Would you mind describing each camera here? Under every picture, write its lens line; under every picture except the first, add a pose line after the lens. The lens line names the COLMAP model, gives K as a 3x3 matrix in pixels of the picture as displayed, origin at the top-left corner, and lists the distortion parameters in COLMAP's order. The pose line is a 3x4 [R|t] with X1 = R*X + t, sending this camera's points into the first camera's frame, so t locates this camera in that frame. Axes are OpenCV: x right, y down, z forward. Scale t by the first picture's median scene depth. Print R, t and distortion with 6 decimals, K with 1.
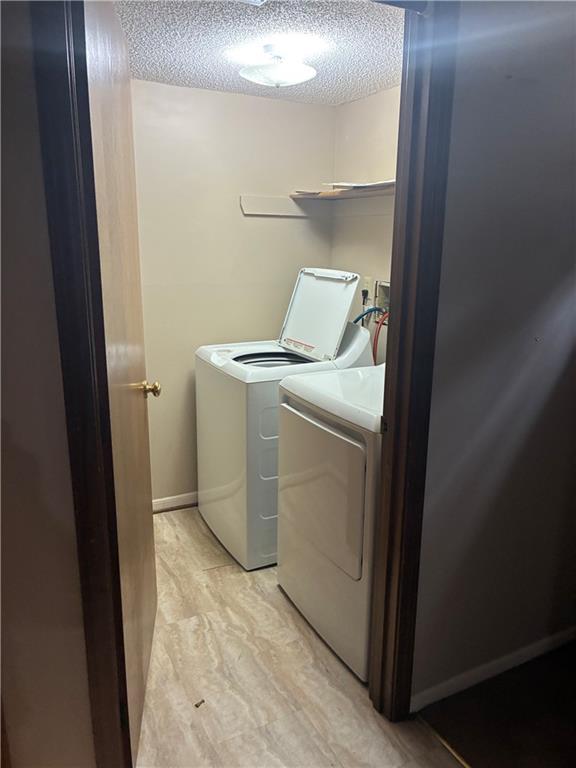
lens RADIAL K [[588.4, 0, 286.5], [0, 588.4, 380.6], [0, 0, 1]] dist [0.049636, -0.062560]
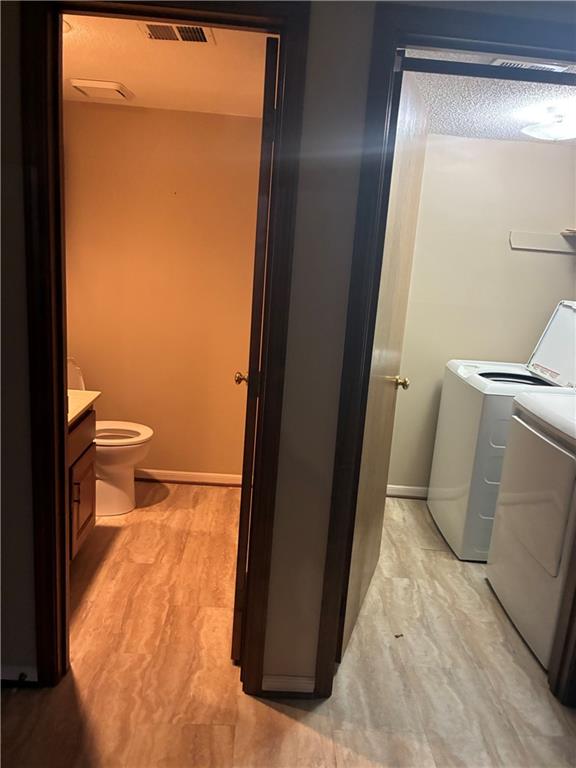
lens RADIAL K [[588.4, 0, 286.5], [0, 588.4, 380.6], [0, 0, 1]] dist [0.049636, -0.062560]
pose [[0.896303, 0.150228, -0.417221, 0.066309], [-0.166100, 0.986107, -0.001761, 0.047493], [0.411160, 0.070878, 0.908804, -0.217507]]
